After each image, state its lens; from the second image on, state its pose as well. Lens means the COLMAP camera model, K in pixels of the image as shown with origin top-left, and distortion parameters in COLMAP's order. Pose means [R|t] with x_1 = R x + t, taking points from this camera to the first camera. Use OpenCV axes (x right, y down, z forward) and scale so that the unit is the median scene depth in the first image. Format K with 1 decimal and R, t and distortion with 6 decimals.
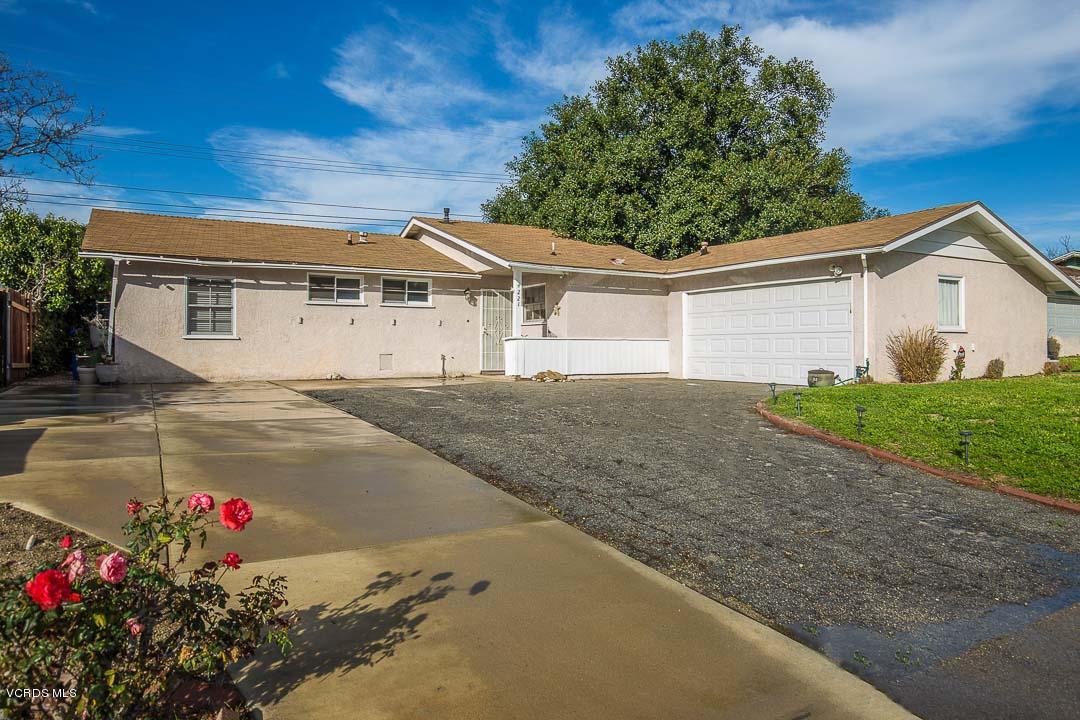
lens RADIAL K [[788.8, 0, 540.0], [0, 788.8, 360.0], [0, 0, 1]] dist [-0.003590, 0.000821]
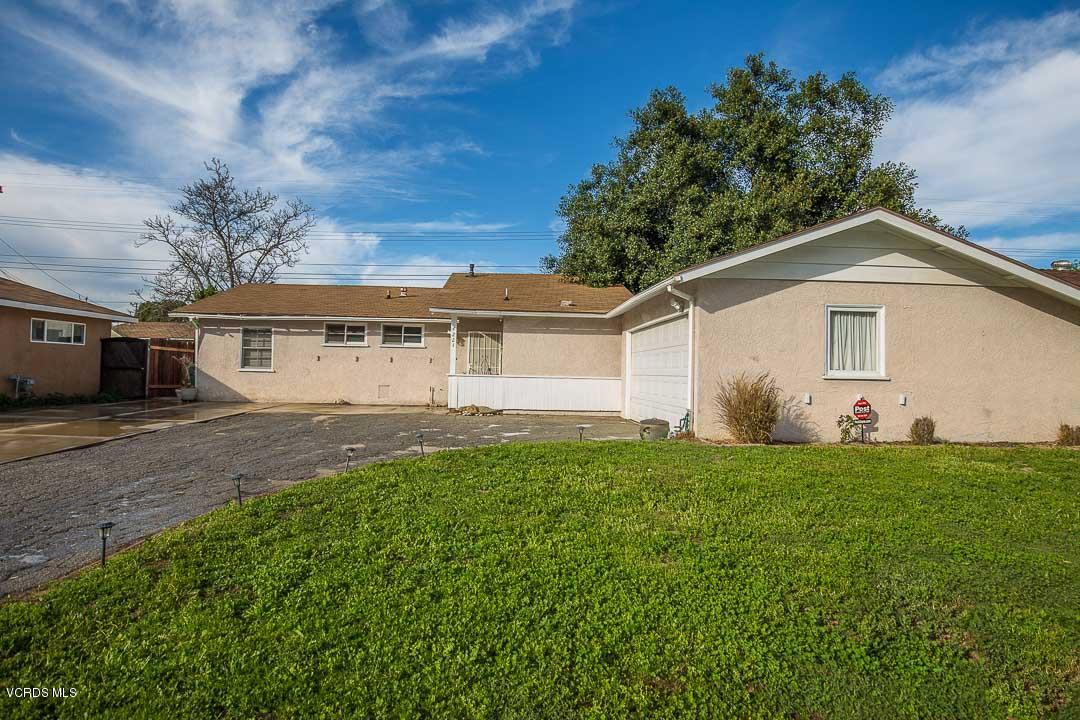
lens RADIAL K [[592.8, 0, 540.0], [0, 592.8, 360.0], [0, 0, 1]] dist [-0.050240, 0.021032]
pose [[0.861308, 0.007765, -0.508024, 0.501499], [-0.024906, 0.999326, -0.026952, -0.029016], [0.507472, 0.035867, 0.860921, 0.327861]]
